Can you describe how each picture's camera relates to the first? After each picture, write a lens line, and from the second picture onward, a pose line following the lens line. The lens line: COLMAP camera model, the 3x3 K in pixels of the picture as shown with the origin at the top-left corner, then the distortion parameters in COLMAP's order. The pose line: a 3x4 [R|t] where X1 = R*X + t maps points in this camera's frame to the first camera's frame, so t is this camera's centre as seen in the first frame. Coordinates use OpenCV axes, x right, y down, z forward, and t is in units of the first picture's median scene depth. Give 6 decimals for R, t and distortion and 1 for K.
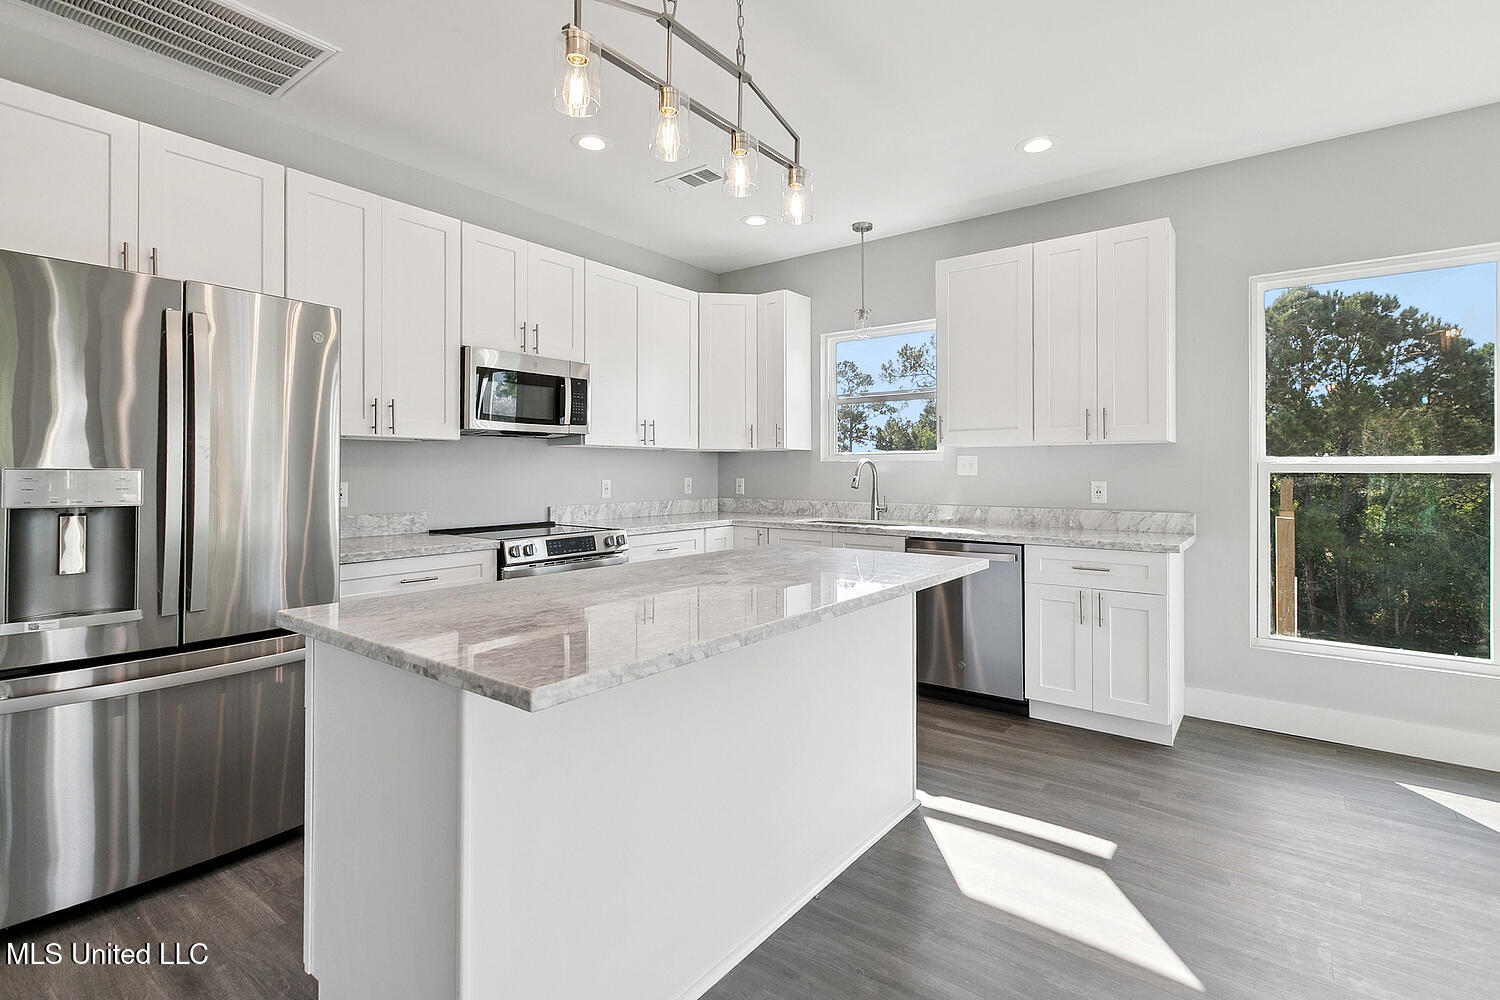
lens RADIAL K [[694.2, 0, 738.0], [0, 694.2, 477.6], [0, 0, 1]] dist [0.000272, 0.000605]
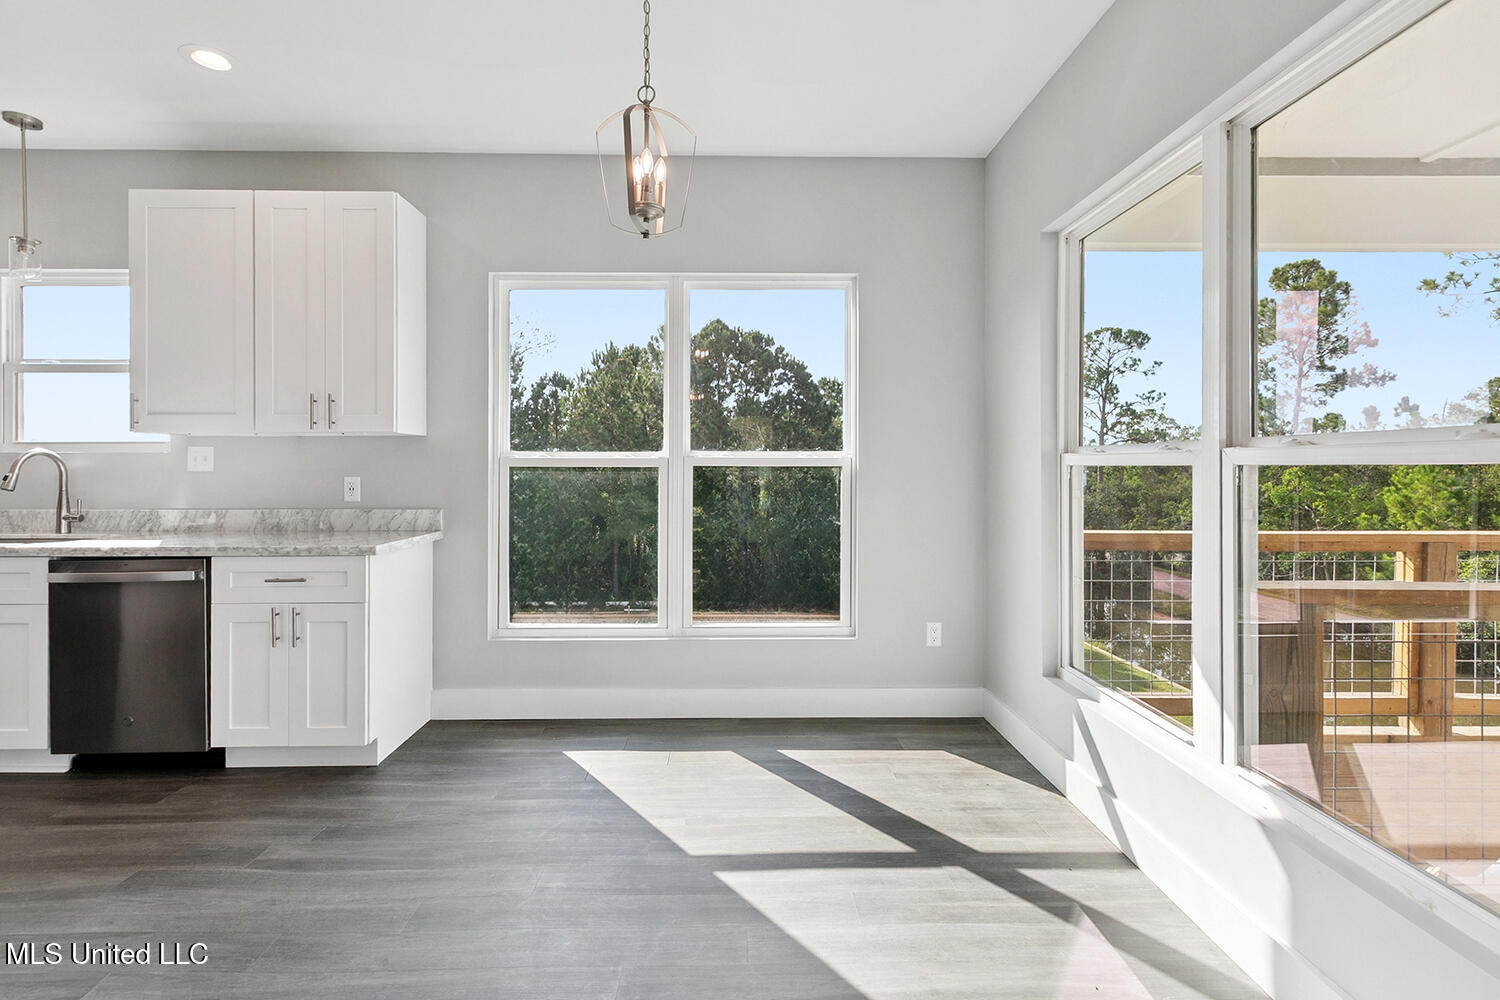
lens RADIAL K [[694.2, 0, 724.4], [0, 694.2, 476.8], [0, 0, 1]] dist [0.000272, 0.000605]
pose [[0.781263, -0.011689, 0.624092, 0.339222], [0.007671, 0.999929, 0.009126, 0.000931], [-0.624155, -0.002343, 0.781297, -0.000400]]
